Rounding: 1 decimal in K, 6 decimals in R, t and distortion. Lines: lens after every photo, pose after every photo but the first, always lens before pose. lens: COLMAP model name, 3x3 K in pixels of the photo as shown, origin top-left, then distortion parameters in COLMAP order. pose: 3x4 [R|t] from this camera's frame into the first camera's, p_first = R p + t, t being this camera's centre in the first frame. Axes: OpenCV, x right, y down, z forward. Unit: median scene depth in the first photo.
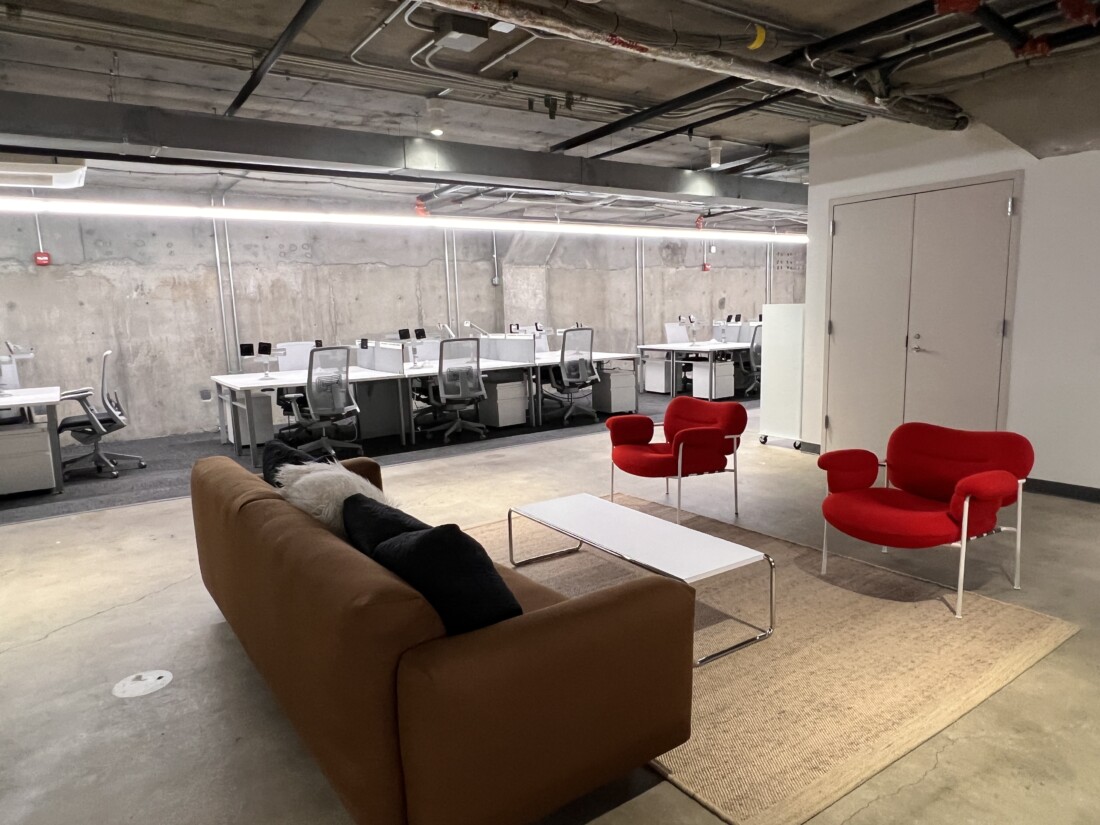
lens RADIAL K [[717.5, 0, 550.0], [0, 717.5, 412.5], [0, 0, 1]] dist [-0.004505, 0.000226]
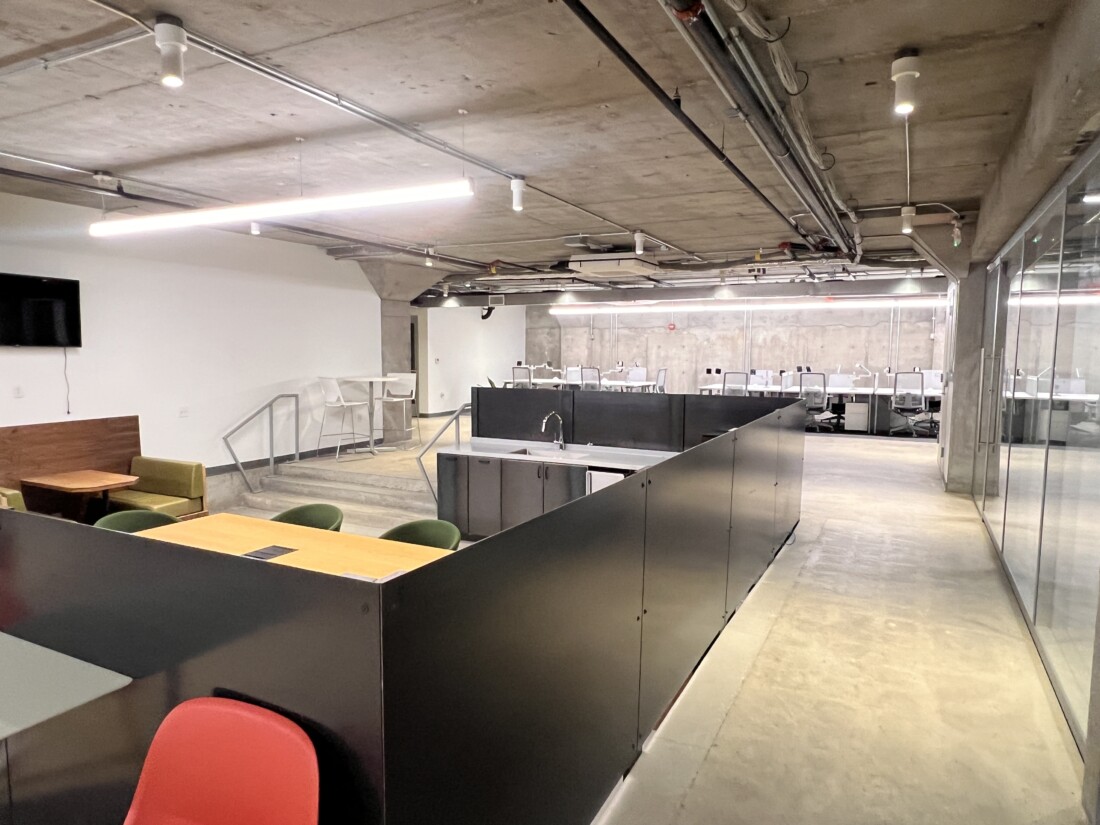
lens RADIAL K [[717.5, 0, 550.0], [0, 717.5, 412.5], [0, 0, 1]] dist [-0.004505, 0.000226]
pose [[0.475526, 0.109923, -0.872807, 0.962597], [-0.142936, 0.988633, 0.046636, 0.002379], [0.868012, 0.102579, 0.485833, -0.350734]]
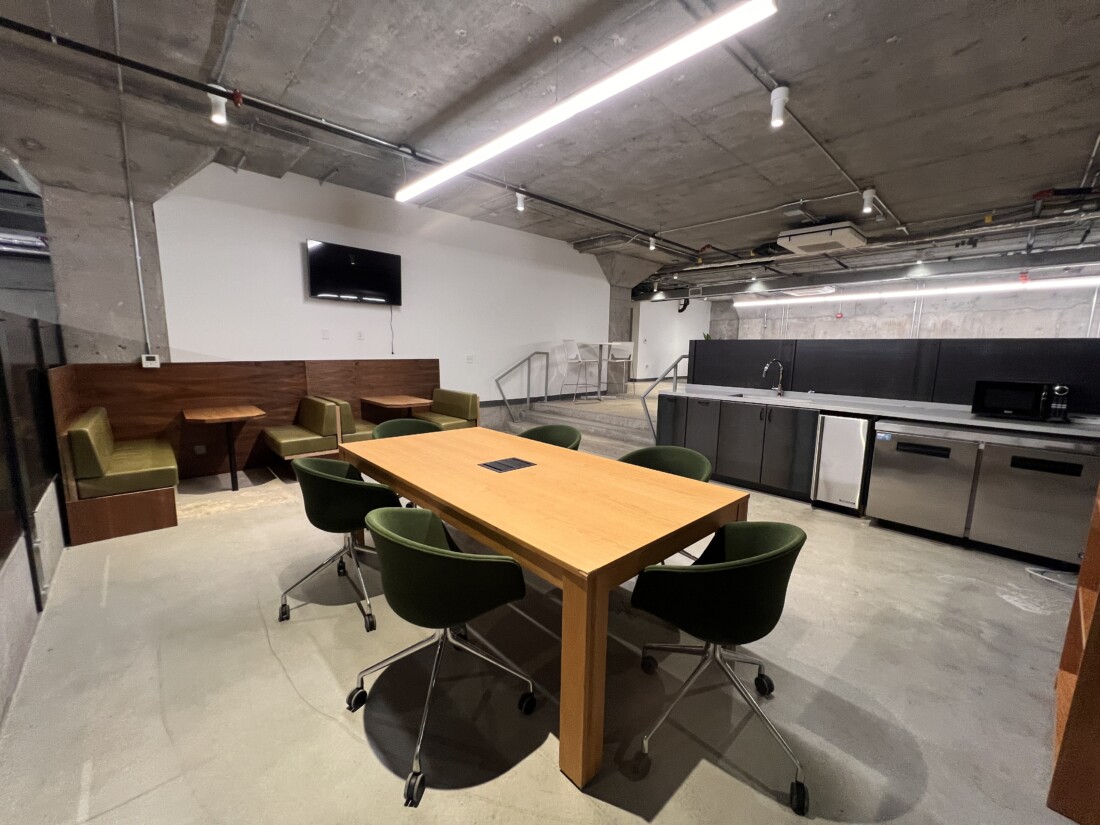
lens RADIAL K [[442.9, 0, 550.0], [0, 442.9, 412.5], [0, 0, 1]] dist [0.000493, 0.000162]
pose [[0.154188, 0.171764, -0.972997, 0.735581], [-0.159143, 0.976233, 0.147116, 0.066701], [0.975141, 0.132162, 0.177858, -0.299195]]
